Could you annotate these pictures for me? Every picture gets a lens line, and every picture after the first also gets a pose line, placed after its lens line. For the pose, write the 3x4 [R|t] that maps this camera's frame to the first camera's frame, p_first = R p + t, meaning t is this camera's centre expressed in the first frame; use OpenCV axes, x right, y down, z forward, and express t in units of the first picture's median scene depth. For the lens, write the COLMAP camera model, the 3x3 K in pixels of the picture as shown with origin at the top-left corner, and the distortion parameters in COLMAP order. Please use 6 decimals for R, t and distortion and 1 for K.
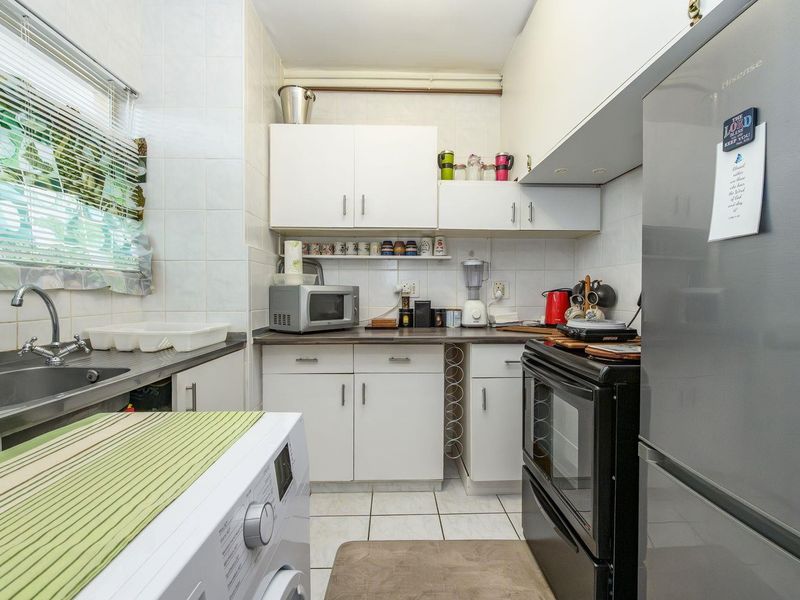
lens RADIAL K [[368.4, 0, 397.5], [0, 368.4, 296.2], [0, 0, 1]] dist [-0.003015, -0.000971]
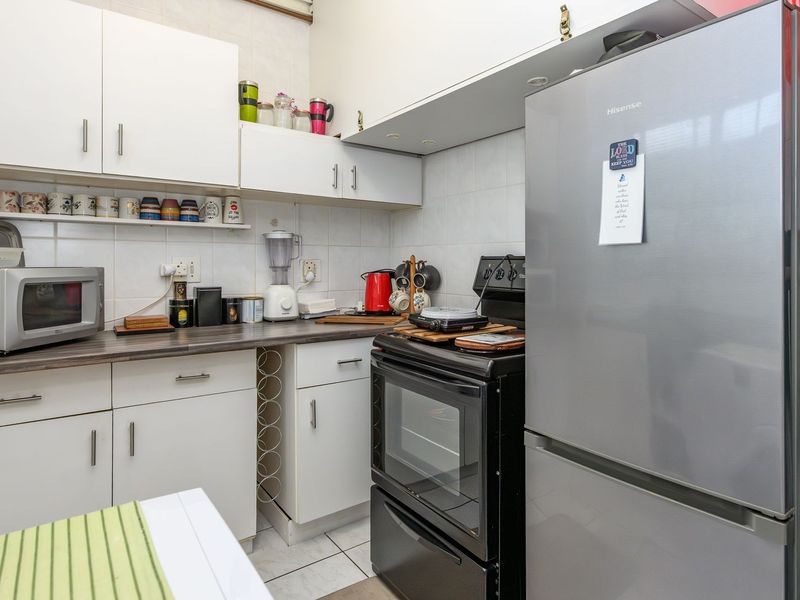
lens RADIAL K [[486.8, 0, 413.4], [0, 486.8, 265.1], [0, 0, 1]] dist [0.007692, -0.000827]
pose [[0.821633, -0.000731, 0.570017, -0.169718], [0.005128, 0.999968, -0.006109, -0.027098], [-0.569994, 0.007942, 0.821610, 0.027593]]
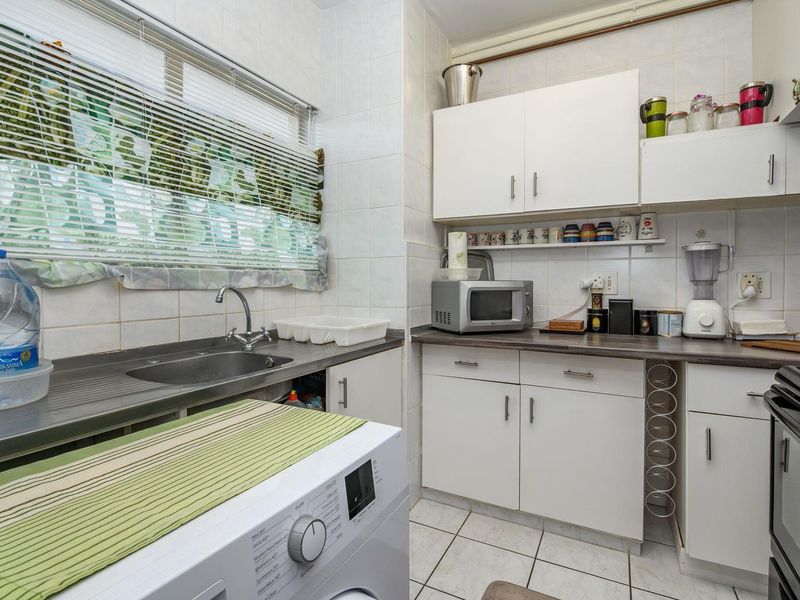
lens RADIAL K [[407.9, 0, 394.8], [0, 407.9, 284.4], [0, 0, 1]] dist [0.000826, -0.005851]
pose [[0.872474, 0.000999, -0.488660, 0.088355], [-0.003617, 0.999984, -0.004413, -0.016228], [0.488648, 0.005618, 0.872463, 0.034923]]
